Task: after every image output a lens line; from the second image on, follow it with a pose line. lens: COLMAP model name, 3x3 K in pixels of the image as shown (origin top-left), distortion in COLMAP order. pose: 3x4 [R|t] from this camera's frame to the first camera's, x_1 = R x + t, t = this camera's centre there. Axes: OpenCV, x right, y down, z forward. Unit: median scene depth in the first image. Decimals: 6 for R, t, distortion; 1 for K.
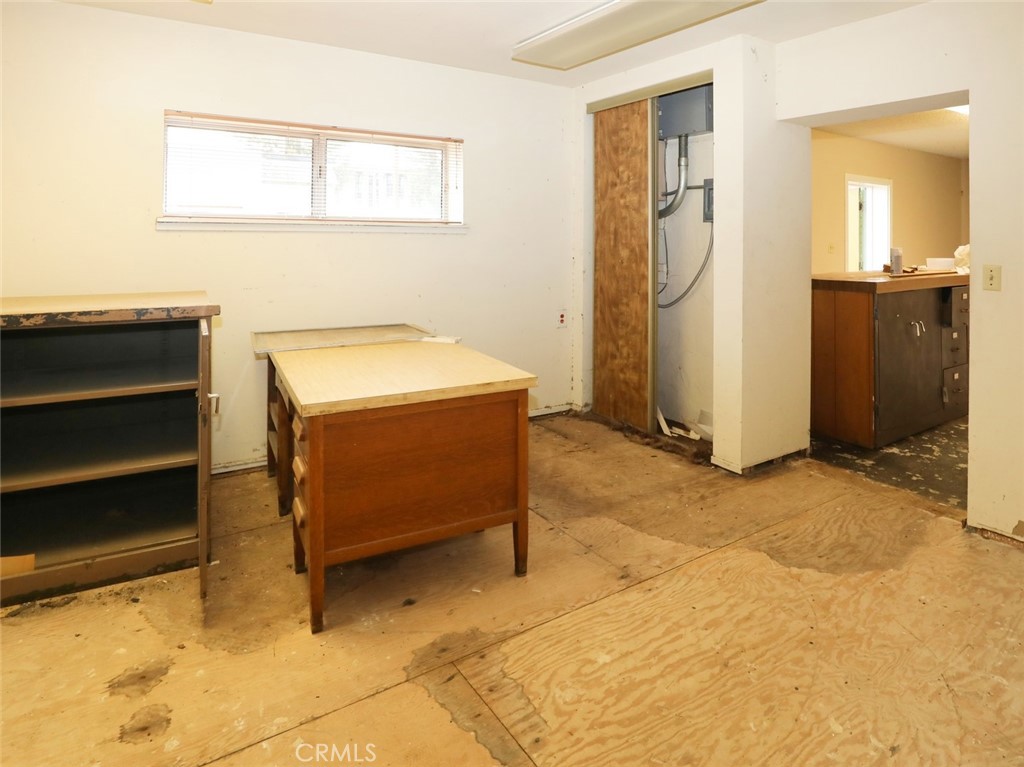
lens RADIAL K [[608.5, 0, 512.9], [0, 608.5, 386.5], [0, 0, 1]] dist [-0.034207, -0.001590]
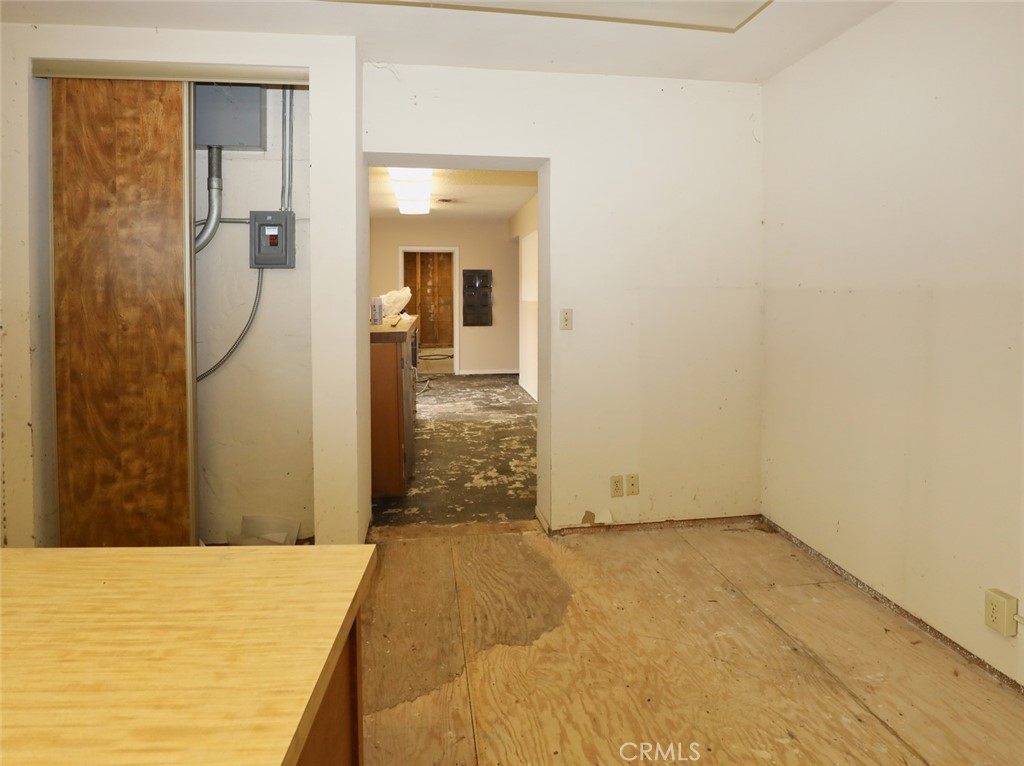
lens RADIAL K [[608.5, 0, 512.3], [0, 608.5, 376.6], [0, 0, 1]] dist [-0.034207, -0.001590]
pose [[0.401223, -0.128673, 0.906898, -0.241547], [0.220698, 0.974496, 0.040624, -0.100102], [-0.888995, 0.183851, 0.419388, 0.423910]]
